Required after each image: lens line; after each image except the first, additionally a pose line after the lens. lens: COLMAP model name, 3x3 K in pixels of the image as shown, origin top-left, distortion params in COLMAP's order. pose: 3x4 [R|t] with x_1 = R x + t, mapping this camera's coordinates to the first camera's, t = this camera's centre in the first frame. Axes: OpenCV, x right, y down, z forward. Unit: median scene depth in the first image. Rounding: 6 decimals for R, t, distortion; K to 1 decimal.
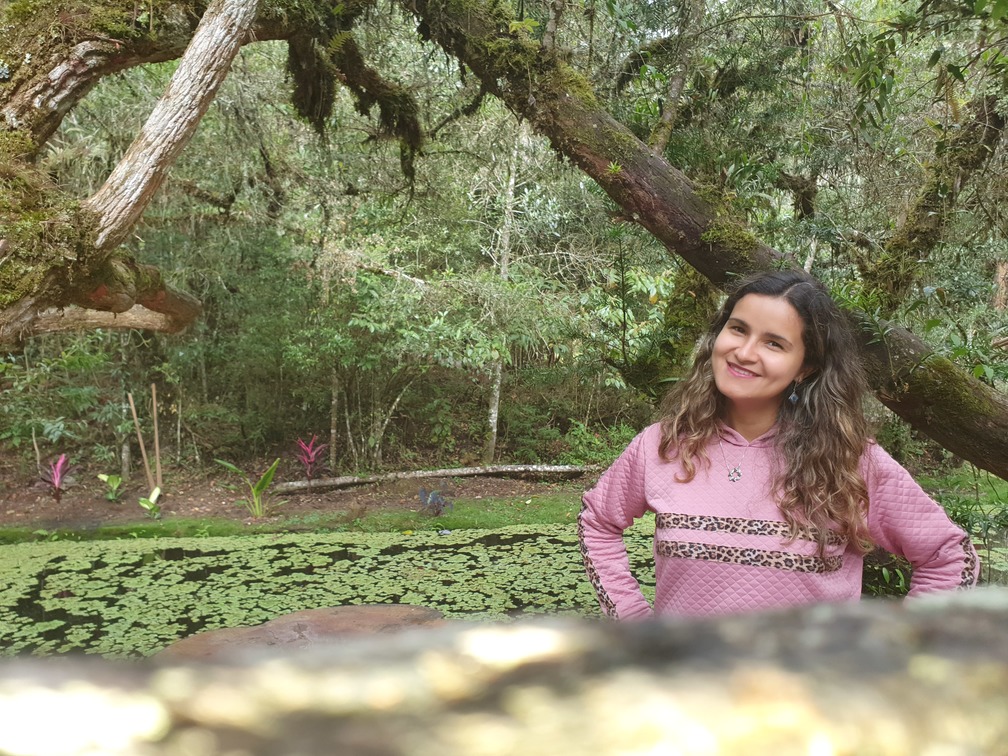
lens RADIAL K [[797.2, 0, 503.6], [0, 797.2, 379.9], [0, 0, 1]] dist [0.010406, 0.003299]
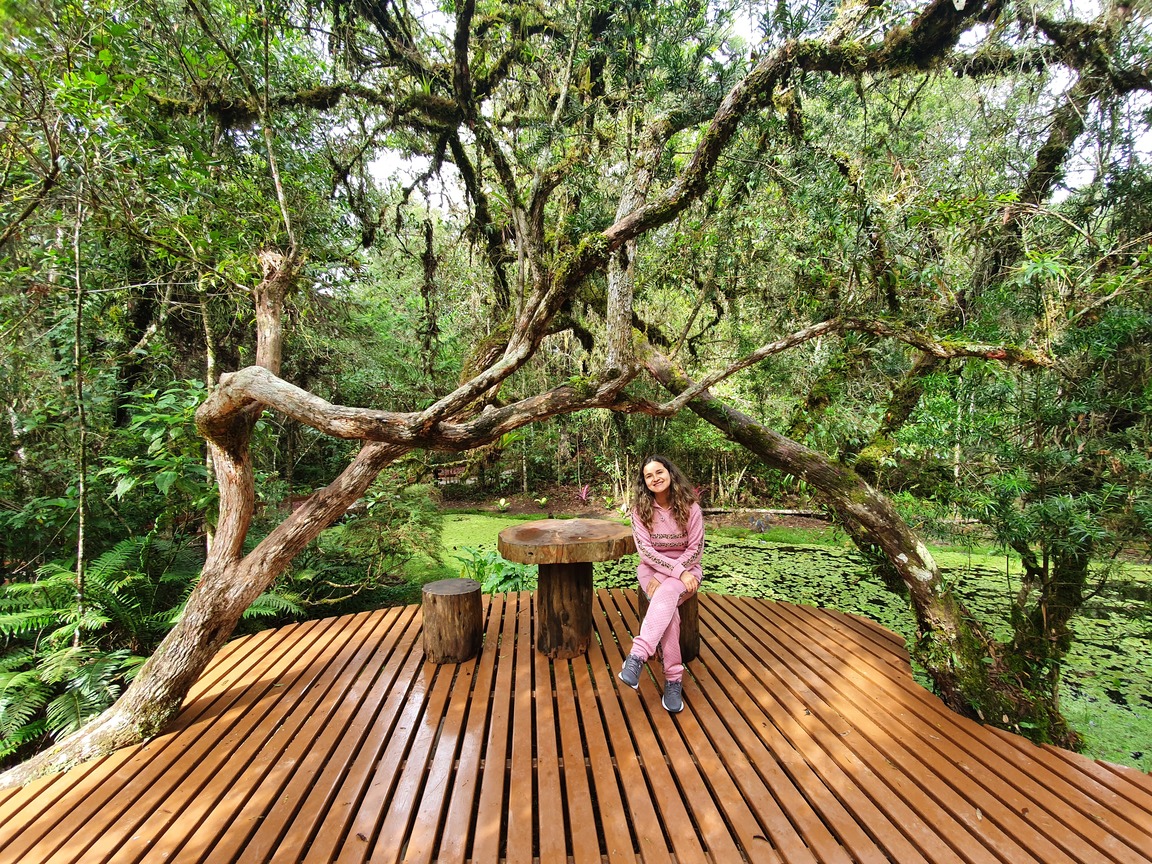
lens RADIAL K [[461.5, 0, 576.5], [0, 461.5, 428.9], [0, 0, 1]] dist [-0.001220, -0.000041]
pose [[0.831371, 0.000787, -0.555718, 0.126879], [-0.039734, 0.997524, -0.058031, 0.013077], [0.554296, 0.070326, 0.829343, -0.081654]]
